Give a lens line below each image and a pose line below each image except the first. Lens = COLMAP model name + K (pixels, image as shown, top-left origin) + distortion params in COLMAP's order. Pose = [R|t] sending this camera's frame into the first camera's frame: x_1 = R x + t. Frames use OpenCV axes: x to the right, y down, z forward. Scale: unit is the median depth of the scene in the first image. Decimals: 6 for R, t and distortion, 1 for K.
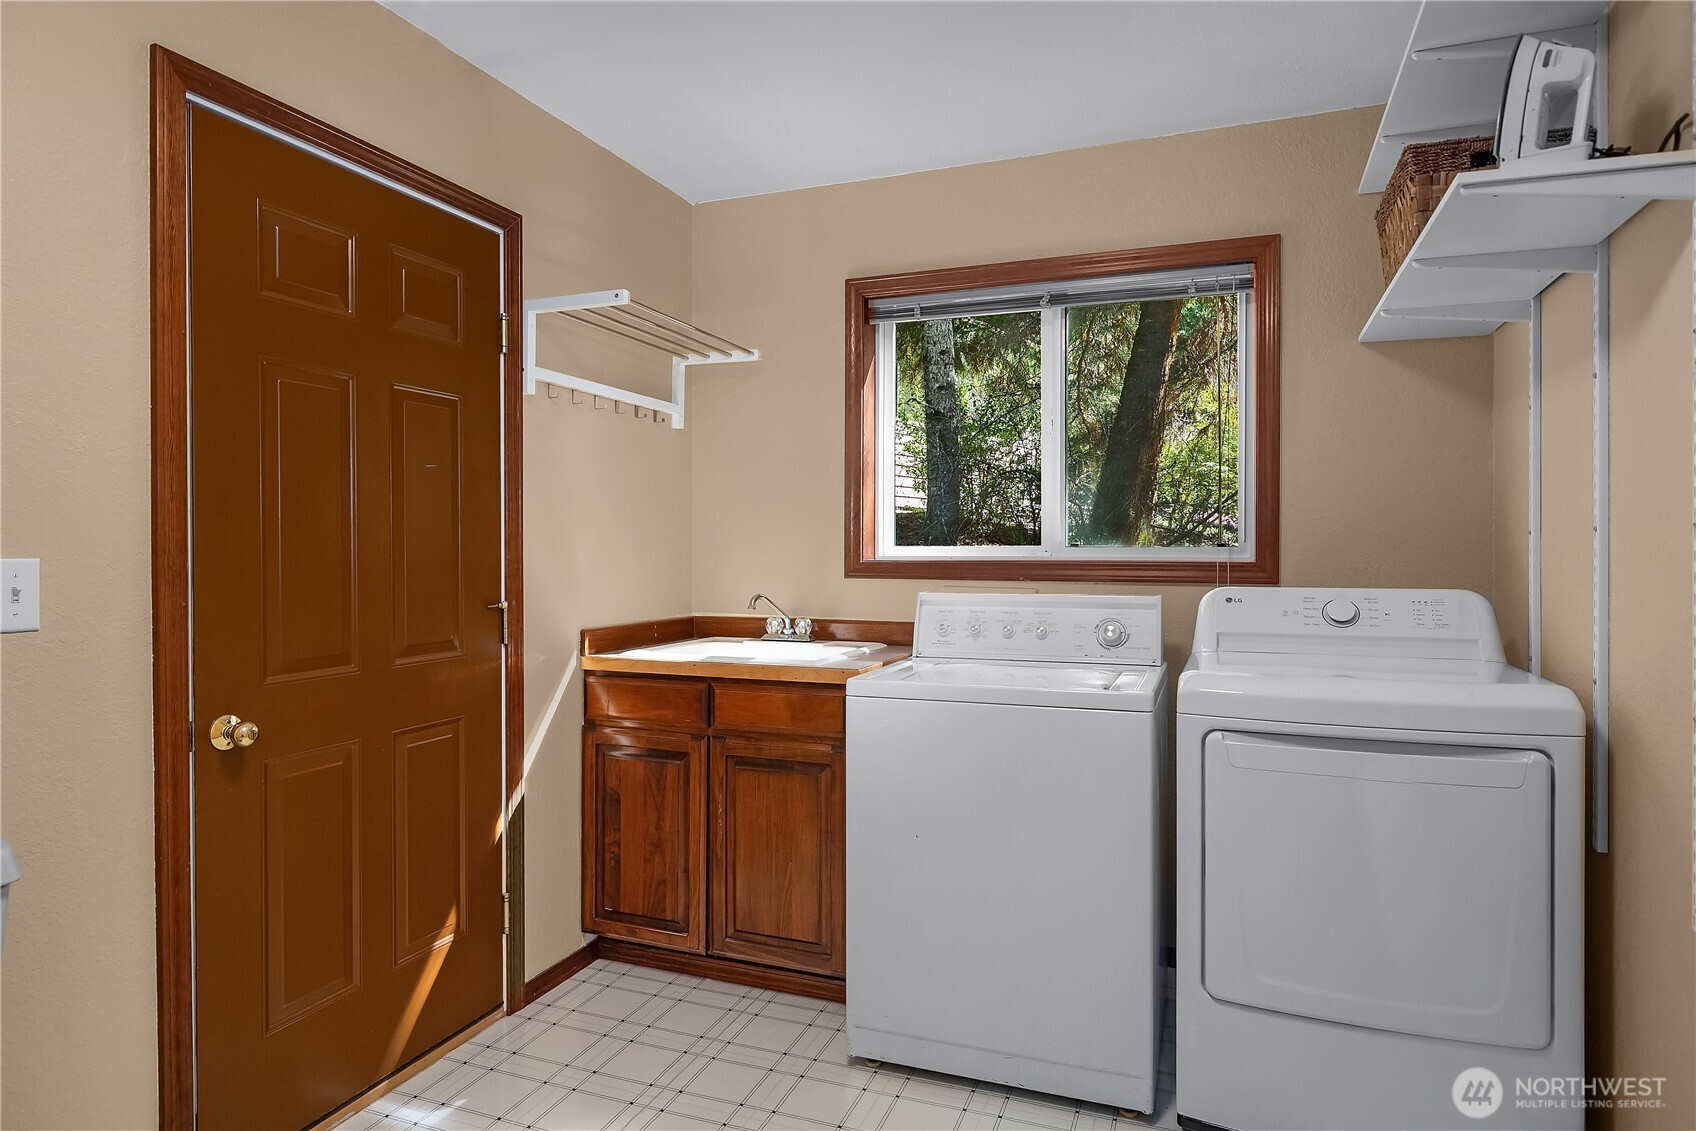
lens RADIAL K [[918.2, 0, 849.2], [0, 918.2, 560.4], [0, 0, 1]] dist [0.003916, -0.004225]
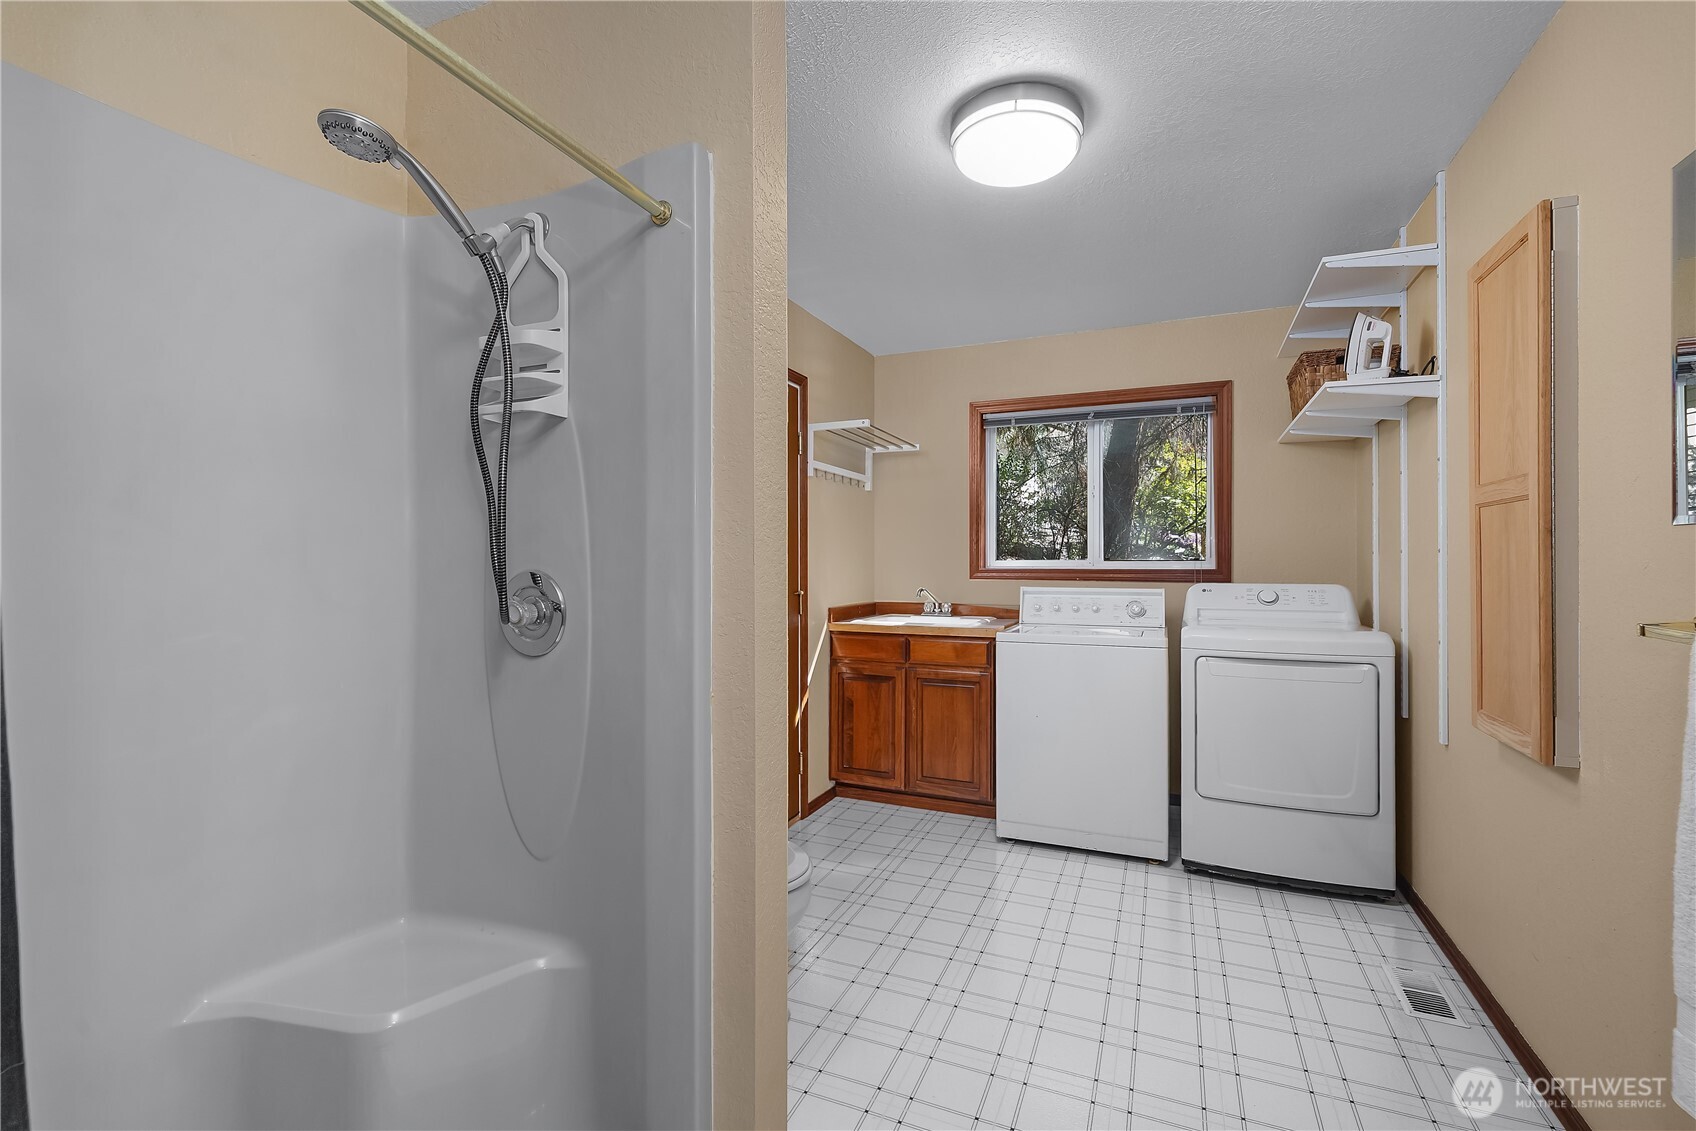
lens RADIAL K [[728.4, 0, 851.4], [0, 728.4, 564.5], [0, 0, 1]] dist [0.002826, 0.001187]
pose [[0.999680, 0.000282, -0.025282, -0.223745], [-0.000456, 0.999976, -0.006871, 0.002707], [0.025280, 0.006881, 0.999657, -0.410555]]
